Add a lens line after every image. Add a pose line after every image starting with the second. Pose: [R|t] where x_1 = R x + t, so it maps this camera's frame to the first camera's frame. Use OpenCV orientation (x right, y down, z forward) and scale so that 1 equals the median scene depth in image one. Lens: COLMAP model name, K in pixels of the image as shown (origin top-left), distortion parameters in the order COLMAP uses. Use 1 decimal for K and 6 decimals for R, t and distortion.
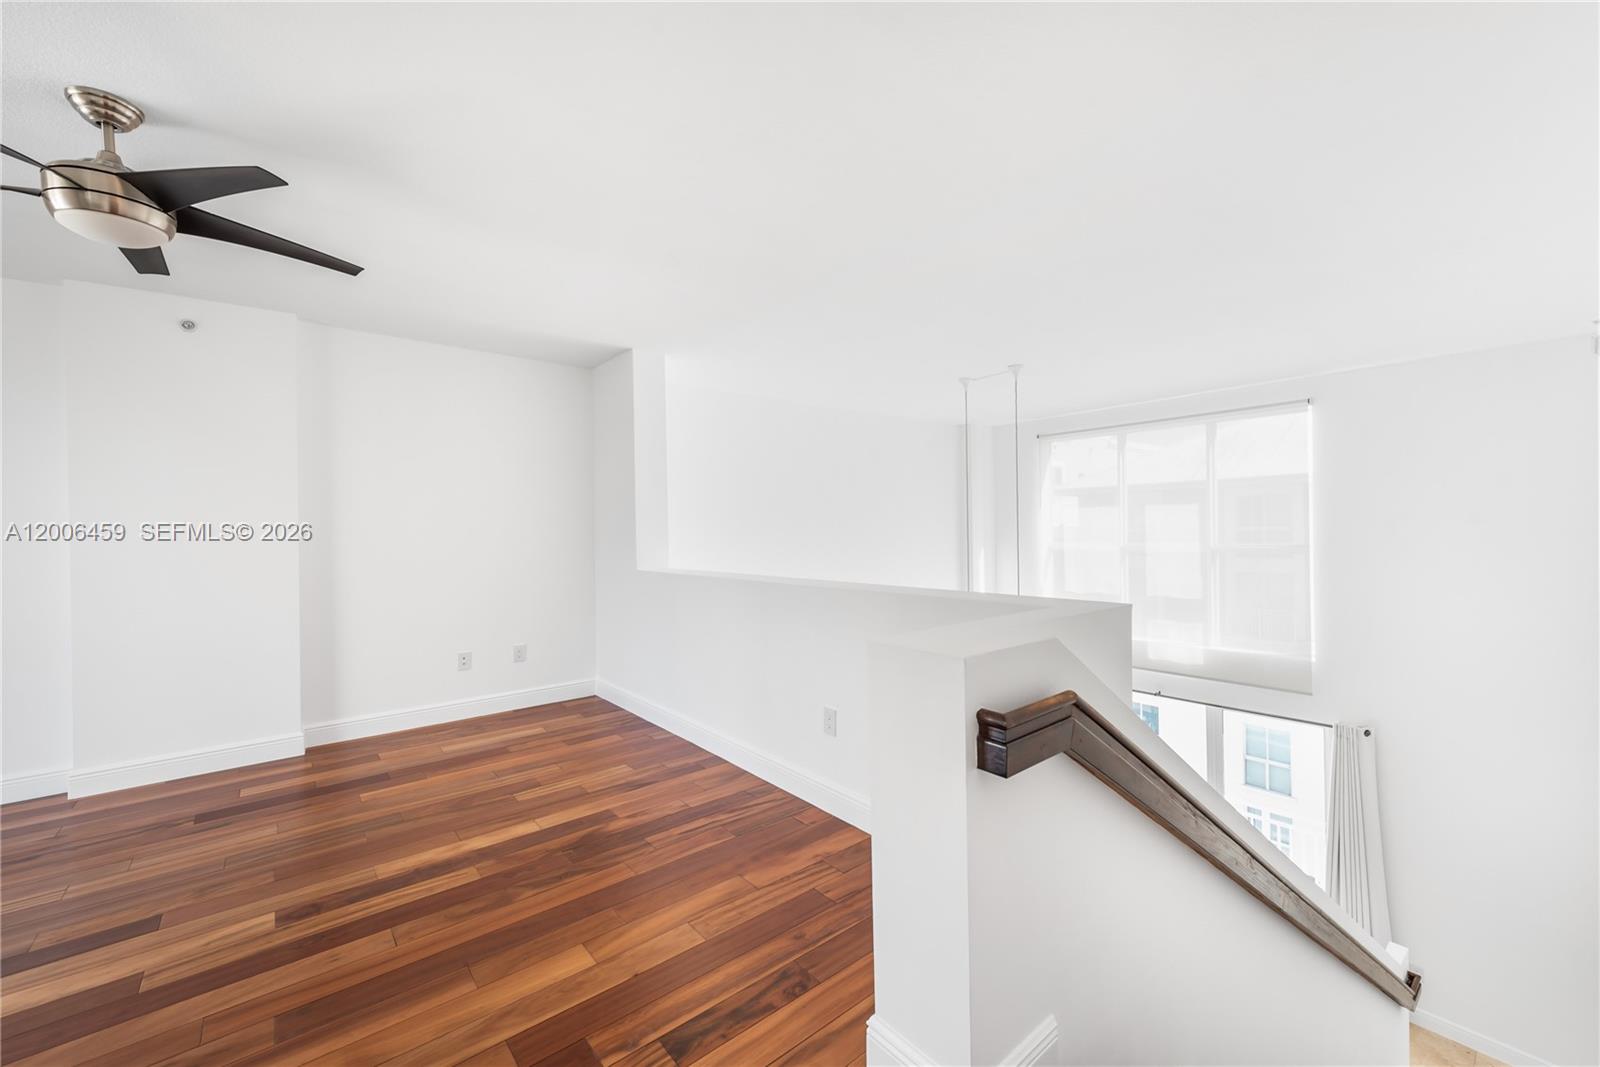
lens RADIAL K [[631.3, 0, 805.0], [0, 631.3, 534.6], [0, 0, 1]] dist [0.011702, -0.002968]
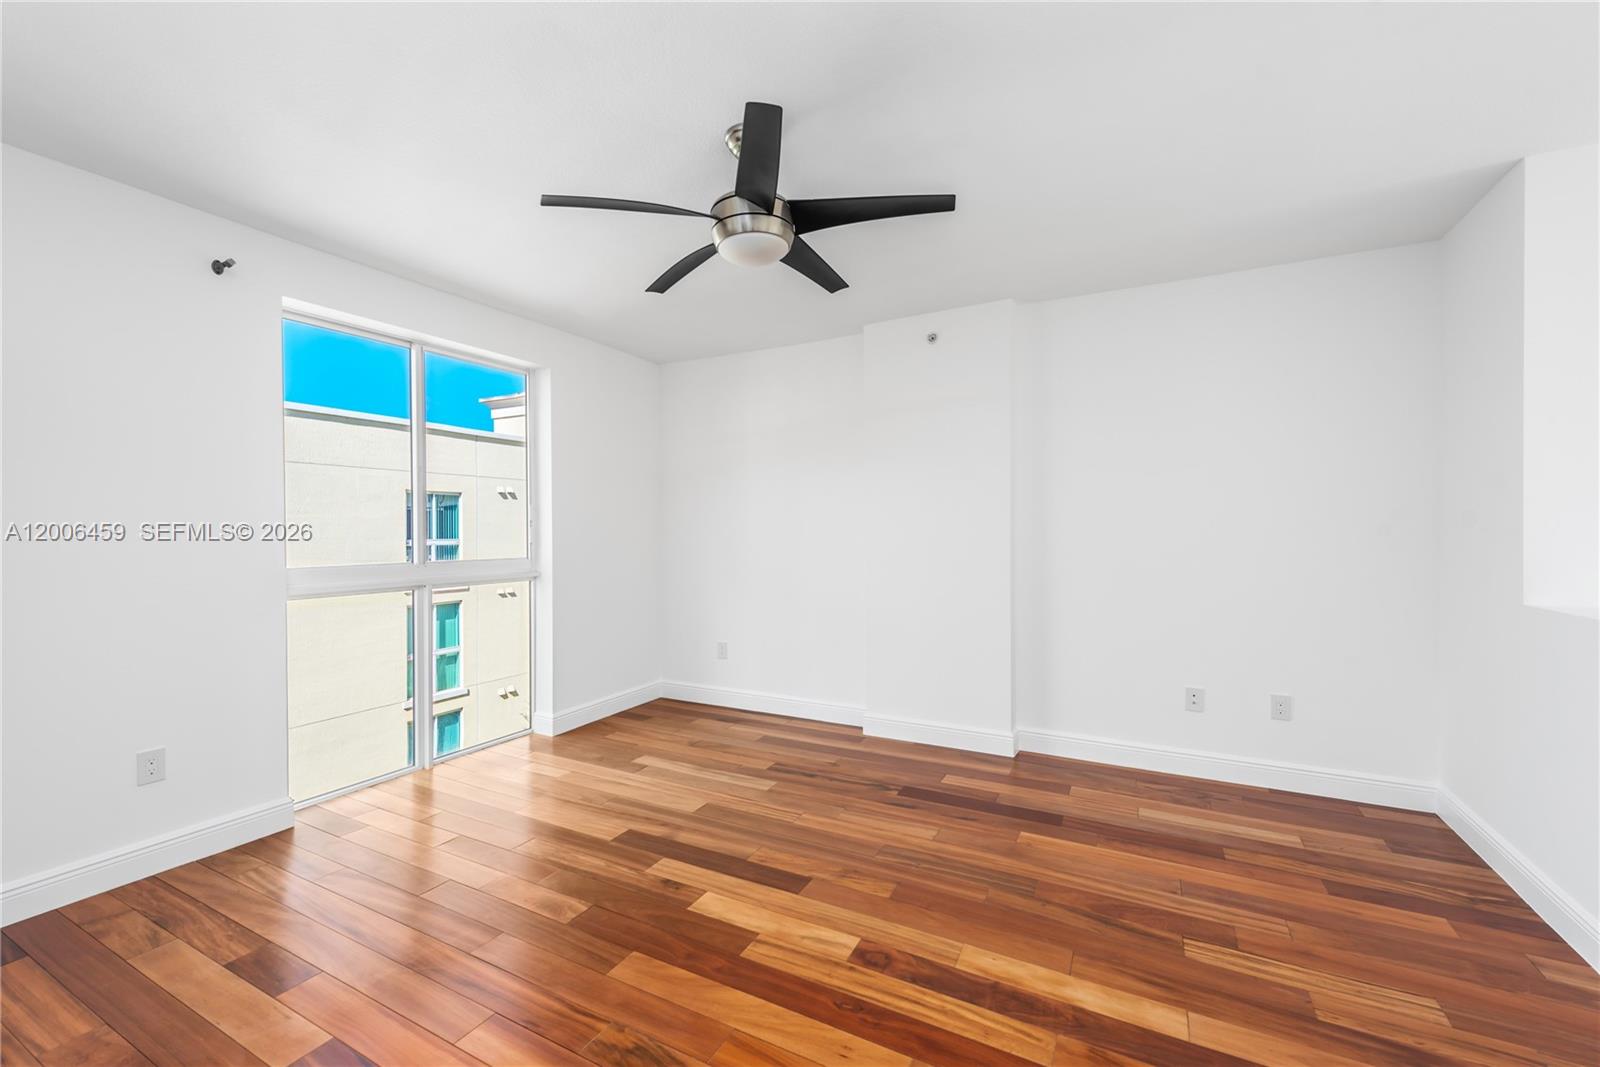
lens RADIAL K [[655.5, 0, 798.4], [0, 655.5, 530.5], [0, 0, 1]] dist [0.018554, -0.005396]
pose [[0.375517, 0.011319, -0.926747, 0.004358], [-0.008189, 0.999927, 0.008894, -0.001342], [0.926779, 0.004249, 0.375582, 0.404334]]
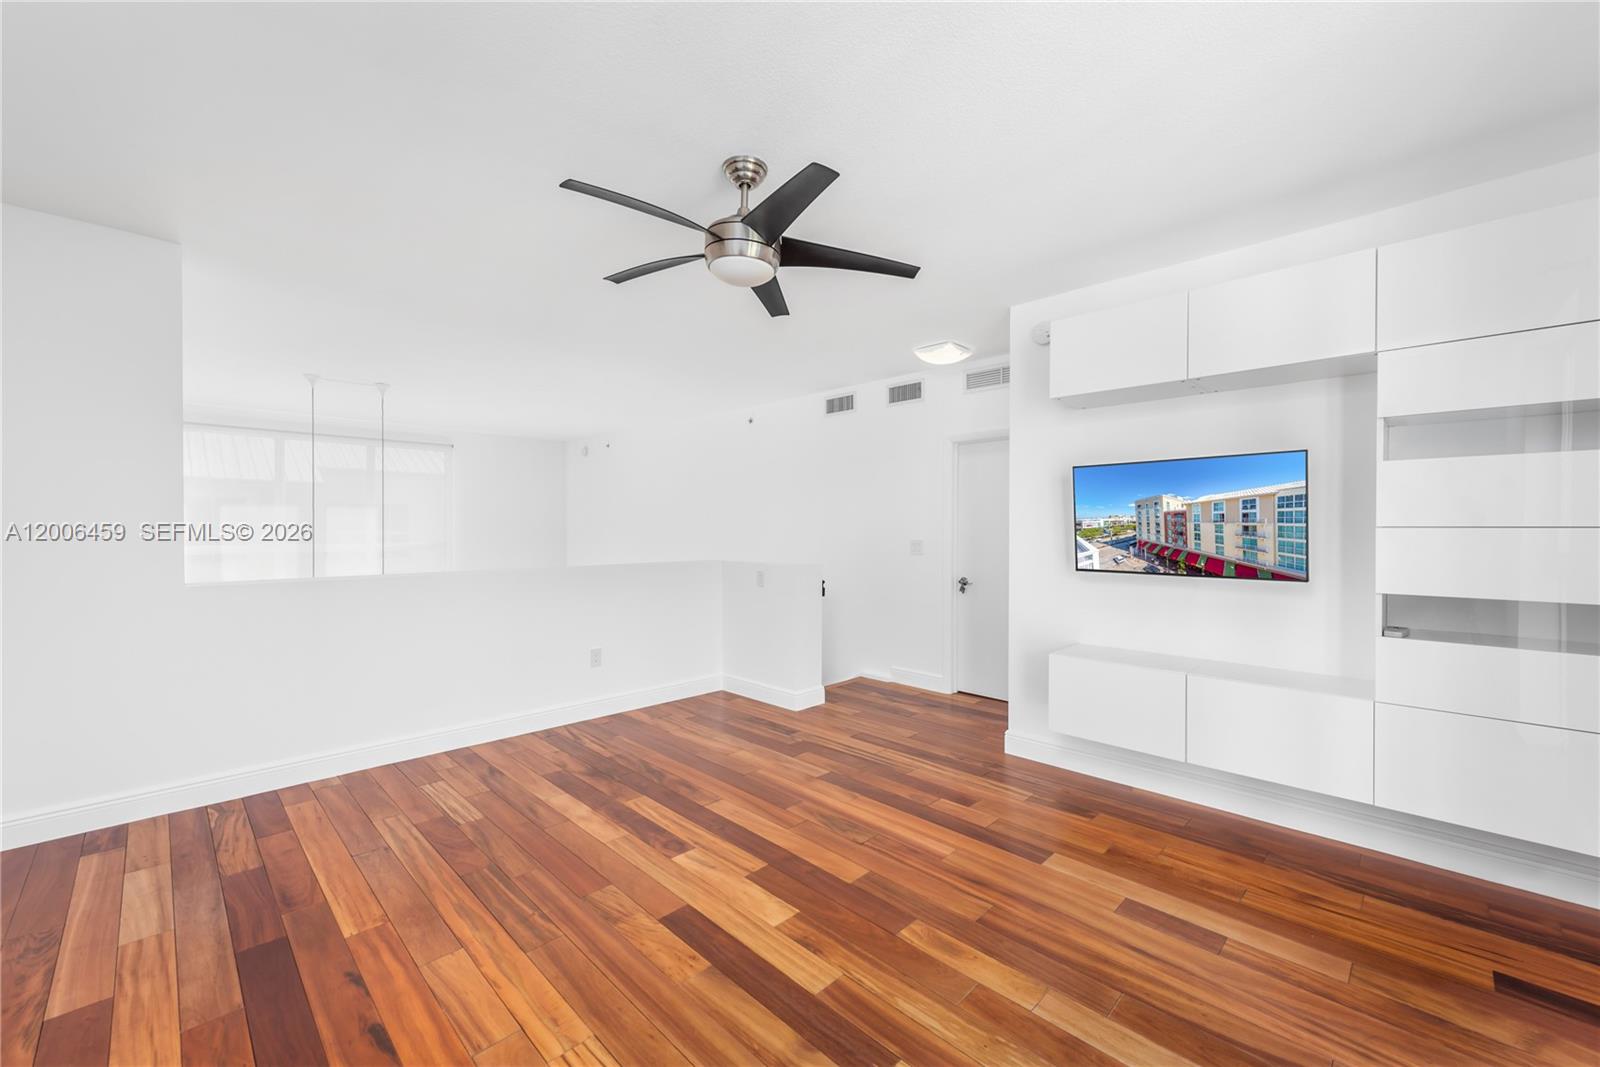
lens RADIAL K [[631.3, 0, 805.0], [0, 631.3, 534.6], [0, 0, 1]] dist [0.011702, -0.002968]
pose [[-0.106801, 0.007479, 0.994252, -1.439714], [0.005684, 0.999960, -0.006912, 0.016454], [-0.994264, 0.004913, -0.106839, 0.637737]]
